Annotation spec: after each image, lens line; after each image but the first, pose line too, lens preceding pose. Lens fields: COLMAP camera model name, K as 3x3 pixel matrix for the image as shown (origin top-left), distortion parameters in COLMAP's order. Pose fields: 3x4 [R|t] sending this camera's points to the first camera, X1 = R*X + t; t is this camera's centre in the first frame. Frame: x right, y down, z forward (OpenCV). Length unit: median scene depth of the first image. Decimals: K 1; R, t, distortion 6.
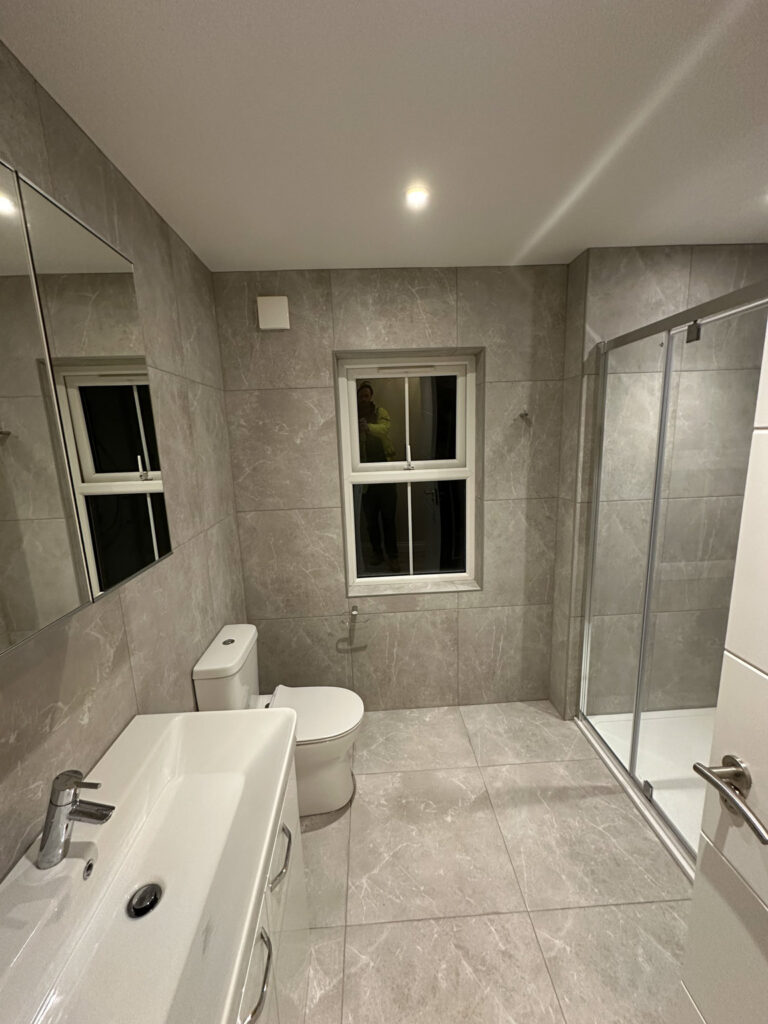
lens RADIAL K [[408.8, 0, 383.8], [0, 408.8, 513.6], [0, 0, 1]] dist [-0.001613, 0.001597]
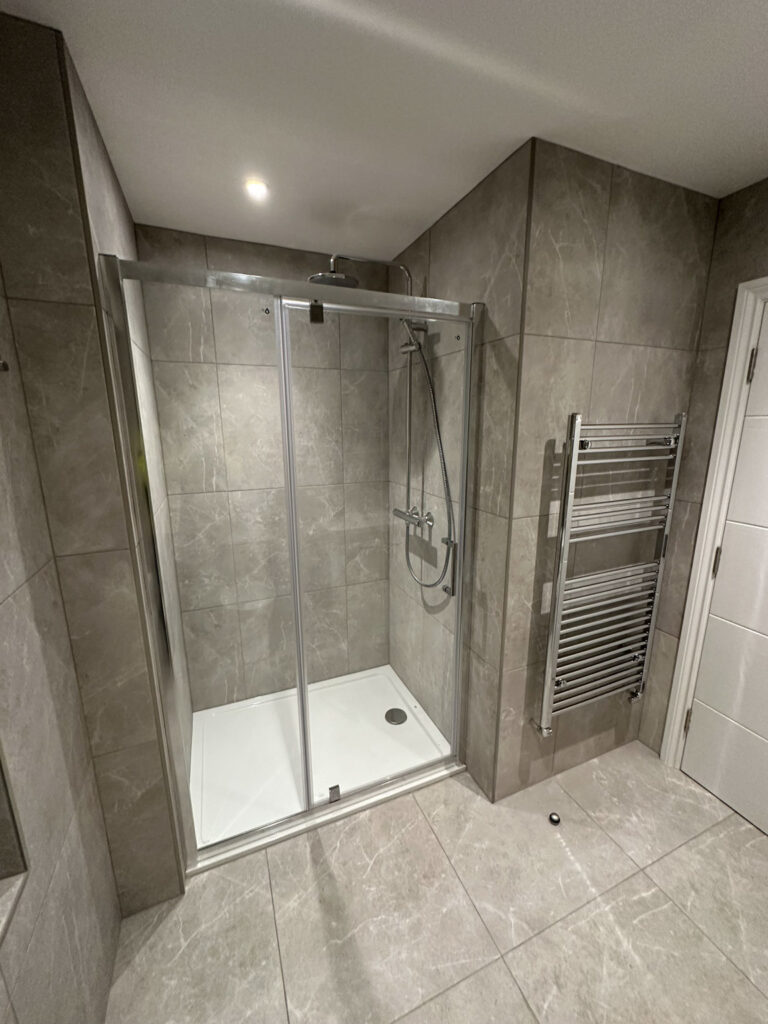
lens RADIAL K [[408.8, 0, 384.6], [0, 408.8, 512.8], [0, 0, 1]] dist [-0.001613, 0.001597]
pose [[-0.349679, -0.158644, 0.923340, -0.173906], [0.194969, 0.951659, 0.237346, -0.154475], [-0.916358, 0.263017, -0.301844, 0.968203]]
